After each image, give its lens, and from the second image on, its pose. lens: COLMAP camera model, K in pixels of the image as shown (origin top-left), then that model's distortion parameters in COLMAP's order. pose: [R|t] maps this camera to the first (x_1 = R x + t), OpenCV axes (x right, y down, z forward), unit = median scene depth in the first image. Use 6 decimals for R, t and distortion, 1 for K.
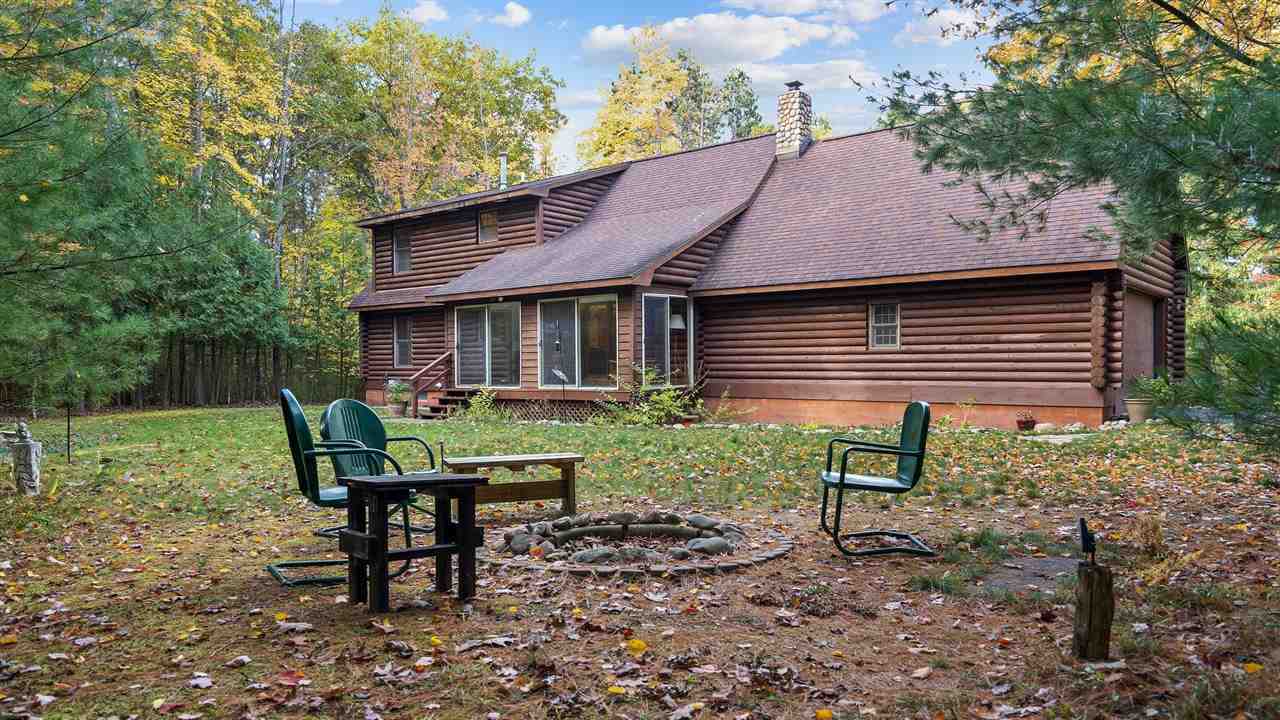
lens RADIAL K [[978.8, 0, 640.0], [0, 978.8, 360.0], [0, 0, 1]] dist [0.010243, 0.000455]
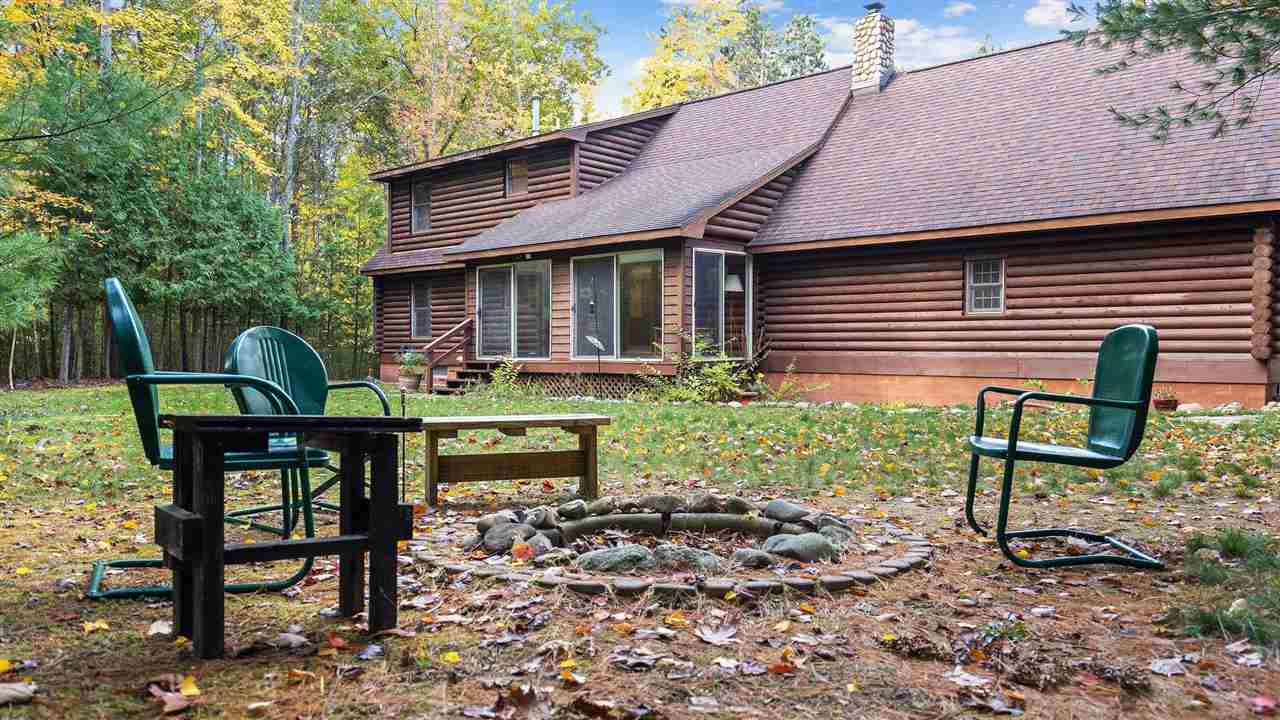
lens RADIAL K [[990.2, 0, 640.0], [0, 990.2, 360.0], [0, 0, 1]] dist [-0.001392, 0.005967]
pose [[0.998745, 0.010685, -0.048927, -0.000412], [-0.010566, 0.999941, 0.002684, 0.027310], [0.048953, -0.002163, 0.998799, 0.142439]]
